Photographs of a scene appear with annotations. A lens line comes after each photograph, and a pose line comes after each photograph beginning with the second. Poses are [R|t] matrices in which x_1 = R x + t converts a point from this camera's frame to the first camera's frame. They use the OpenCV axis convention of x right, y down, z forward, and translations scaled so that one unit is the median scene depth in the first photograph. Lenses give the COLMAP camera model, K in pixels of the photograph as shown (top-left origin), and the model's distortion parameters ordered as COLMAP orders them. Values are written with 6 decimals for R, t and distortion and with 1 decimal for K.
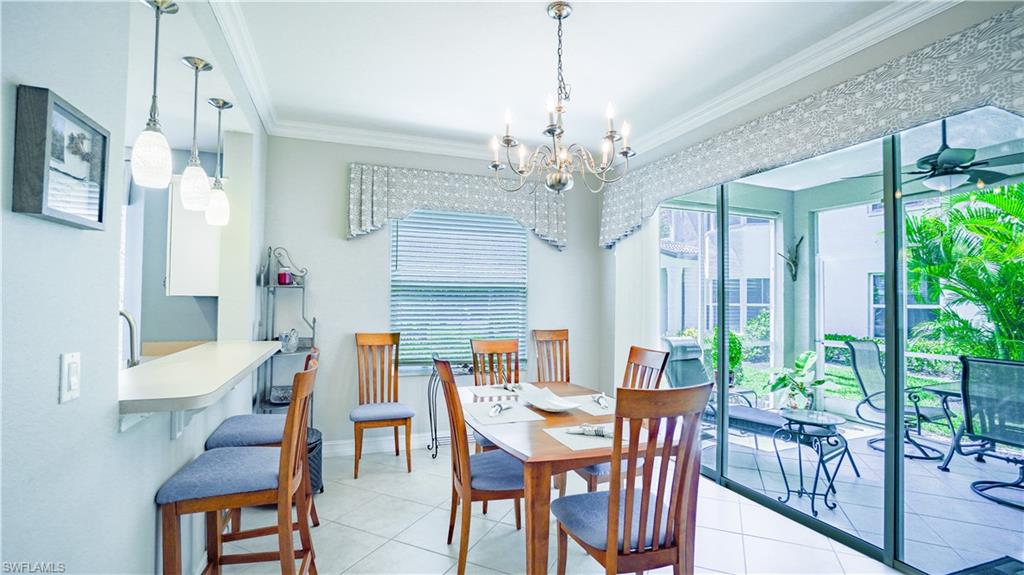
lens RADIAL K [[452.0, 0, 512.0], [0, 452.0, 287.5], [0, 0, 1]] dist [-0.068062, 0.024508]
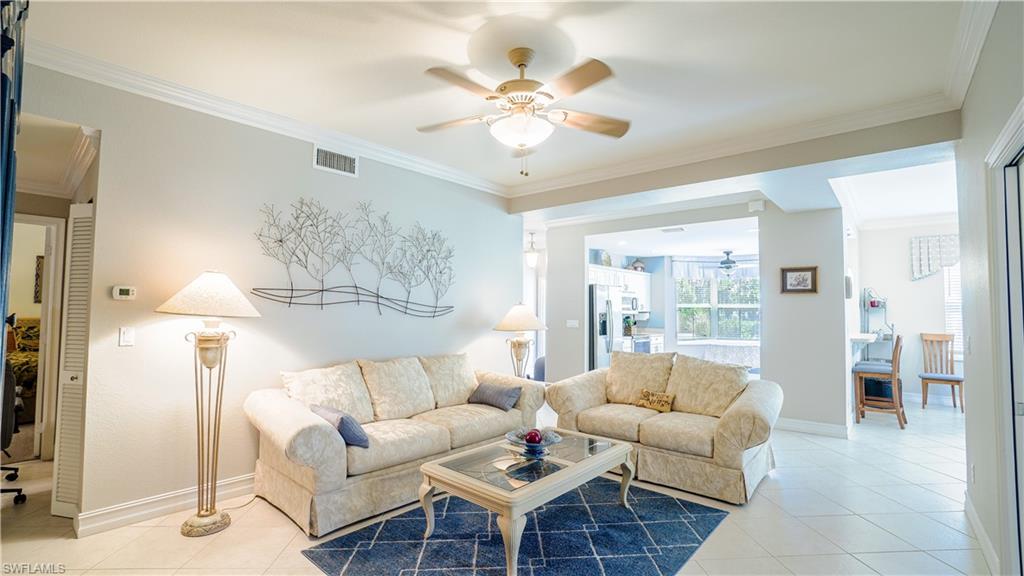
lens RADIAL K [[452.0, 0, 512.0], [0, 452.0, 288.0], [0, 0, 1]] dist [-0.068062, 0.024508]
pose [[0.473478, -0.045094, -0.879651, 0.569832], [0.014450, 0.998952, -0.043432, -0.037993], [0.880687, 0.007853, 0.473633, -1.755720]]
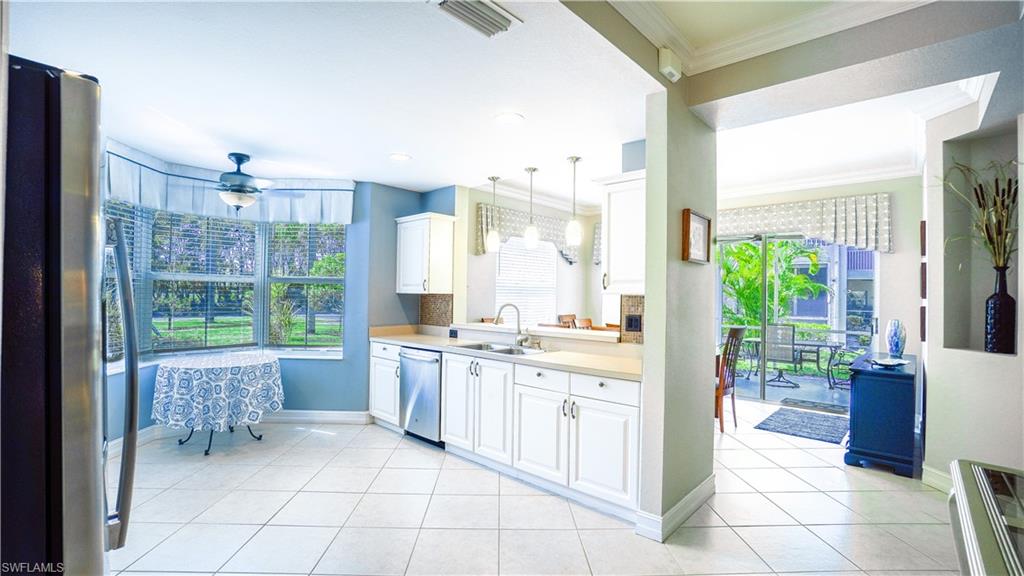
lens RADIAL K [[452.0, 0, 512.0], [0, 452.0, 288.0], [0, 0, 1]] dist [-0.068062, 0.024508]
pose [[0.895930, 0.012425, 0.444021, -1.317046], [-0.018951, 0.999768, 0.010262, -0.022394], [-0.443791, -0.017608, 0.895957, -0.542772]]
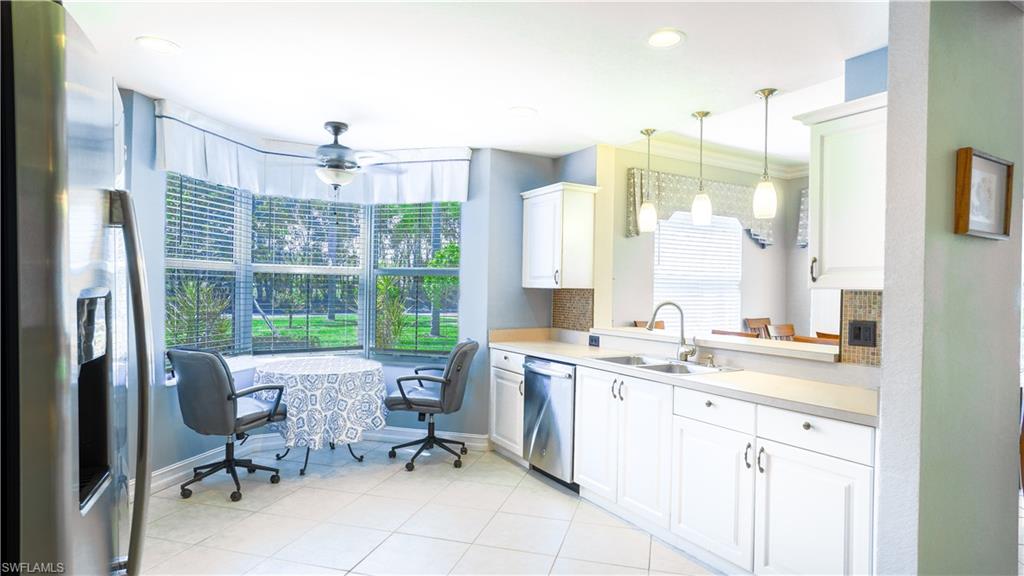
lens RADIAL K [[560.3, 0, 512.0], [0, 560.3, 288.0], [0, 0, 1]] dist [-0.018742, 0.000746]
pose [[0.986895, 0.009268, 0.161096, -1.250141], [-0.013581, 0.999578, 0.025694, -0.018507], [-0.160790, -0.027545, 0.986604, -0.466325]]
